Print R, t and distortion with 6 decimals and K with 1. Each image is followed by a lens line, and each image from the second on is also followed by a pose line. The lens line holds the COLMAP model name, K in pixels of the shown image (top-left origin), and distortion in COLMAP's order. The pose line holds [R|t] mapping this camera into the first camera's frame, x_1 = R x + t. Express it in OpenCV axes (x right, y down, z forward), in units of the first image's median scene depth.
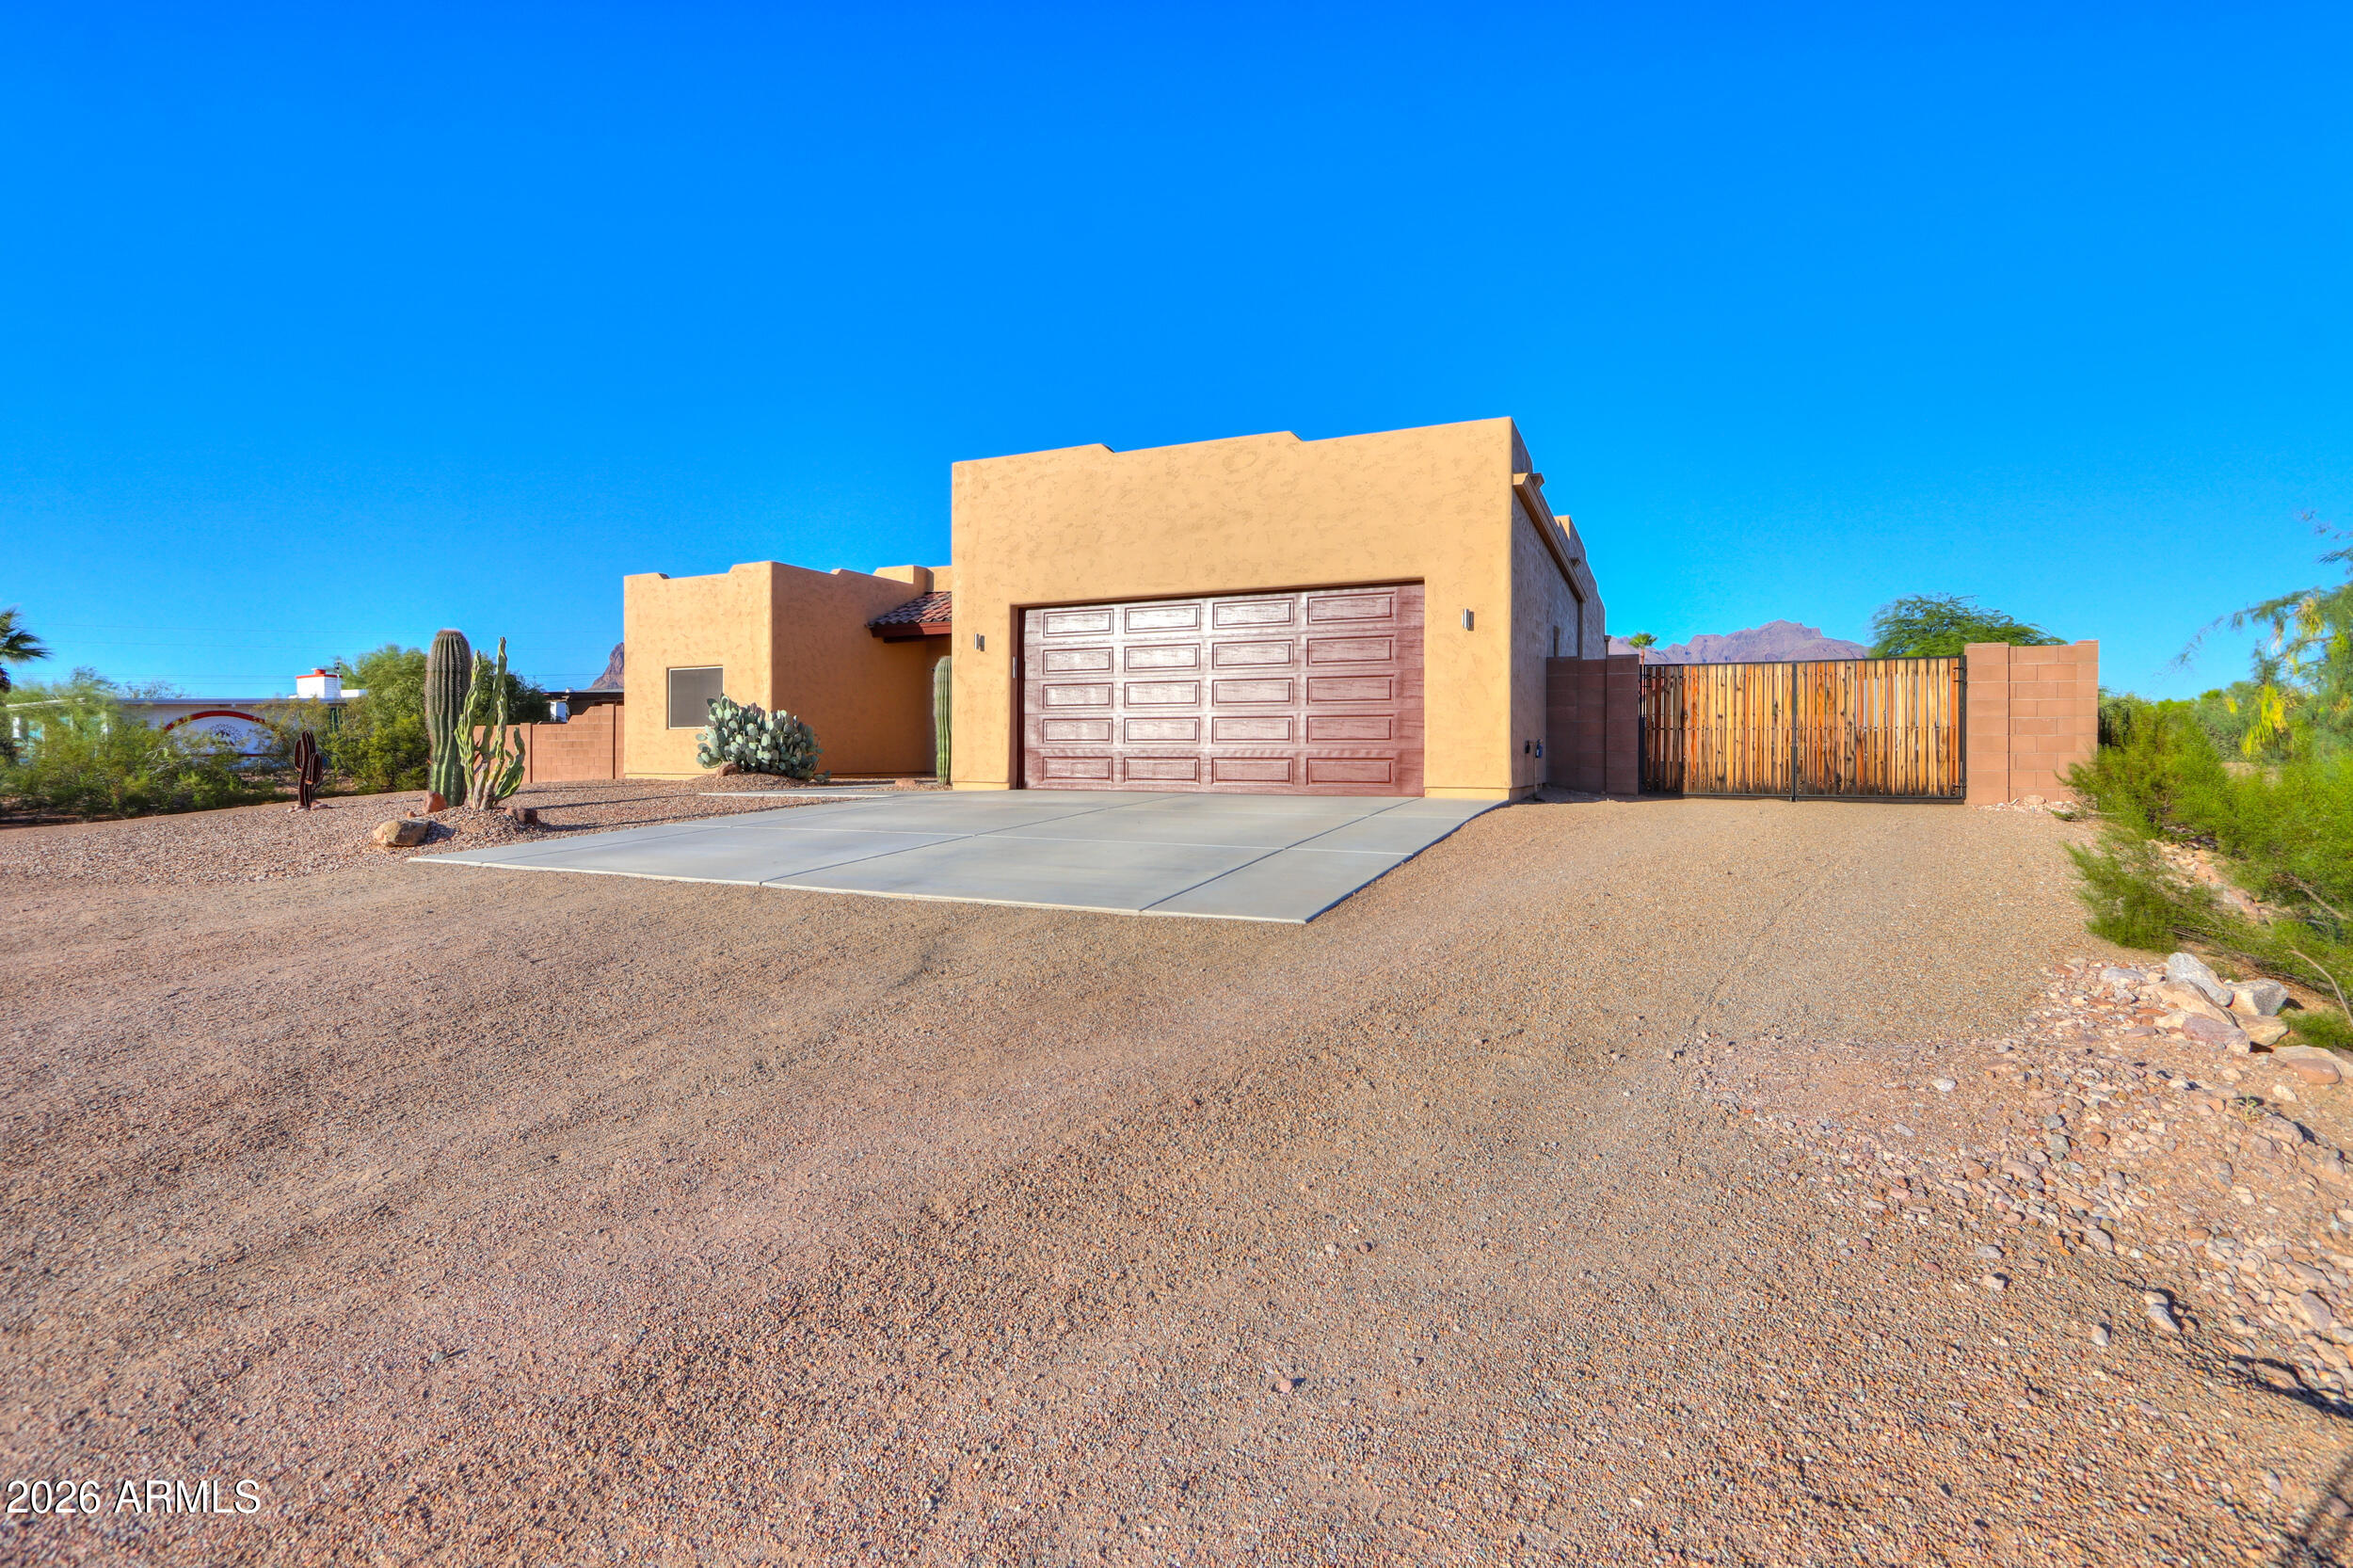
lens RADIAL K [[1107.6, 0, 1171.3], [0, 1107.6, 753.0], [0, 0, 1]] dist [-0.014391, -0.000652]
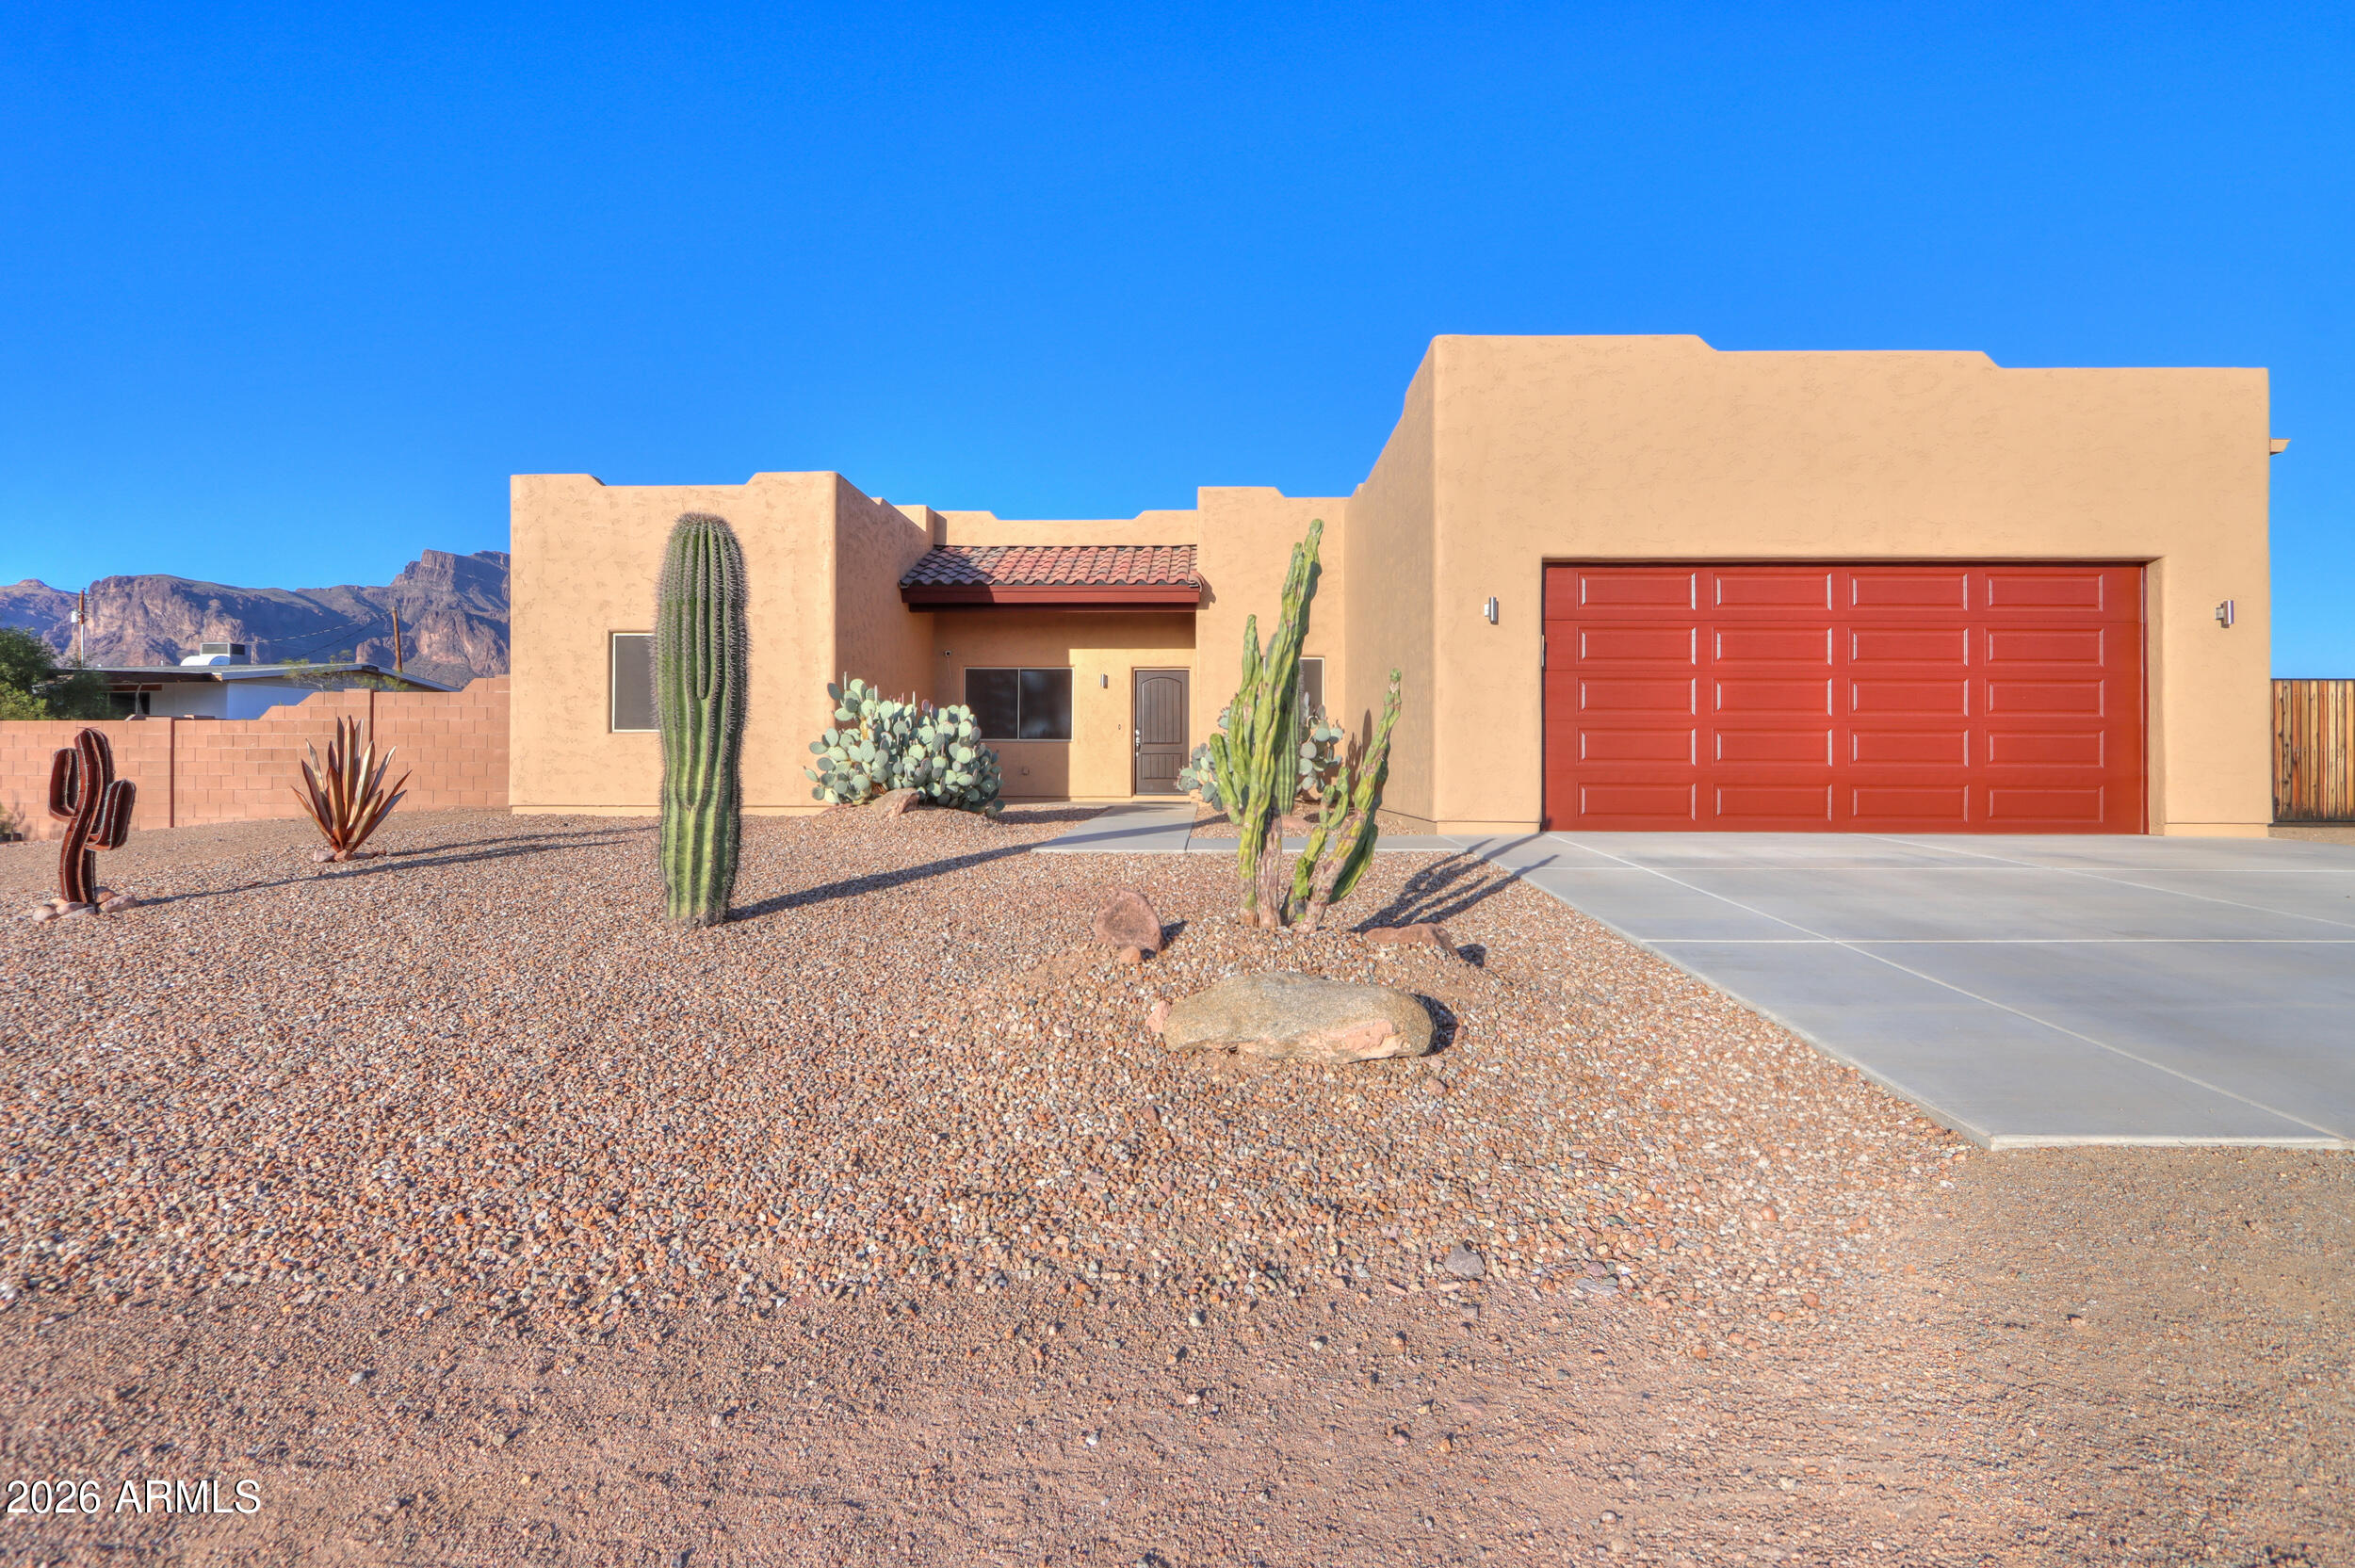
lens RADIAL K [[1129.5, 0, 1145.7], [0, 1129.5, 774.4], [0, 0, 1]] dist [-0.040414, 0.022731]
pose [[0.919894, -0.000856, 0.392166, -0.518777], [-0.003049, 0.999952, 0.009336, -0.006057], [-0.392155, -0.009784, 0.919847, 0.379535]]
